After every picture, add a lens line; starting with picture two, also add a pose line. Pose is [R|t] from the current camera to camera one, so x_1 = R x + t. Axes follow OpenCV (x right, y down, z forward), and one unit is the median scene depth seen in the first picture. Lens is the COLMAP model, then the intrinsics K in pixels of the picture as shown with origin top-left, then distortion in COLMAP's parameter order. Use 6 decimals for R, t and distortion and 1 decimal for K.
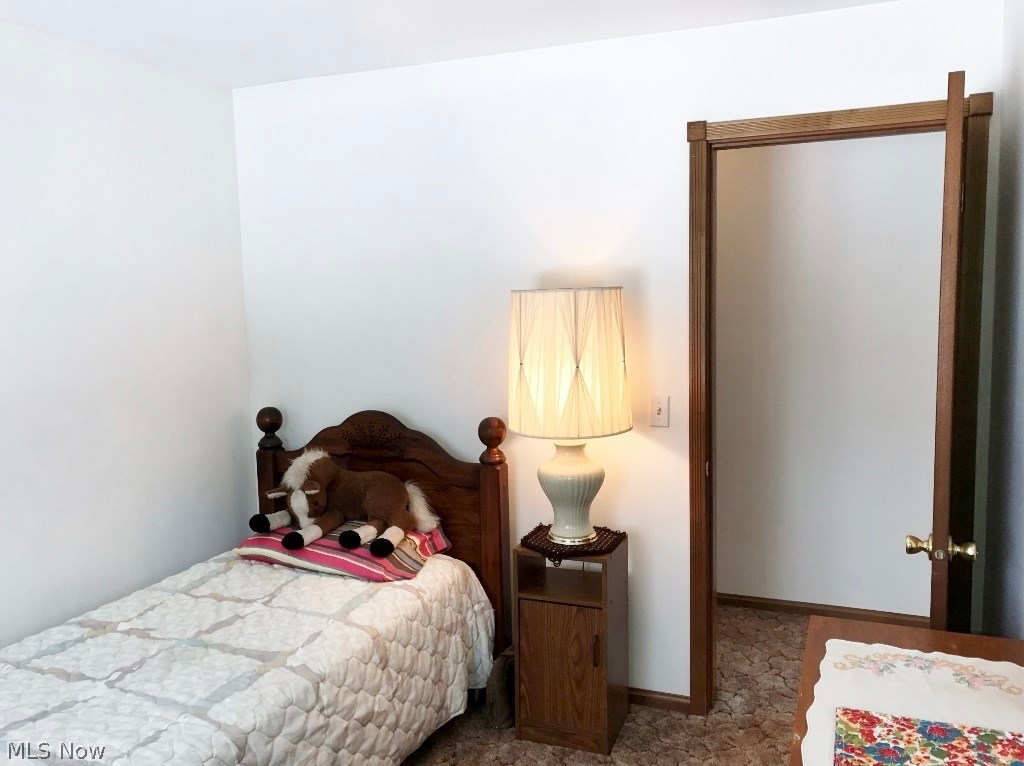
lens RADIAL K [[850.9, 0, 512.0], [0, 850.9, 383.0], [0, 0, 1]] dist [-0.003931, -0.002131]
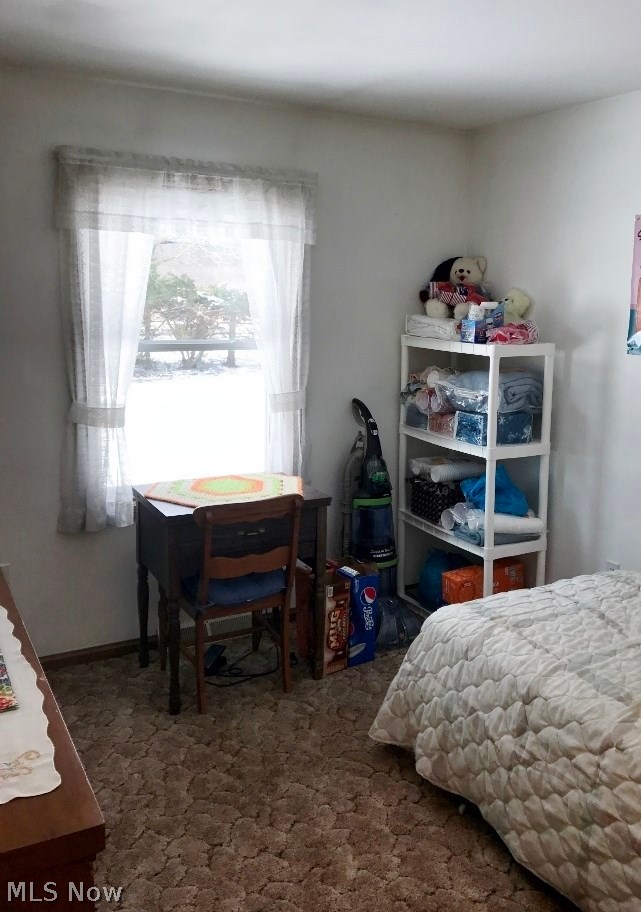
lens RADIAL K [[844.8, 0, 320.5], [0, 844.8, 456.0], [0, 0, 1]] dist [0.002866, 0.003258]
pose [[-0.657464, 0.169651, -0.734139, 0.703796], [-0.073732, 0.955161, 0.286759, -0.205046], [0.749870, 0.242664, -0.615475, 1.525942]]
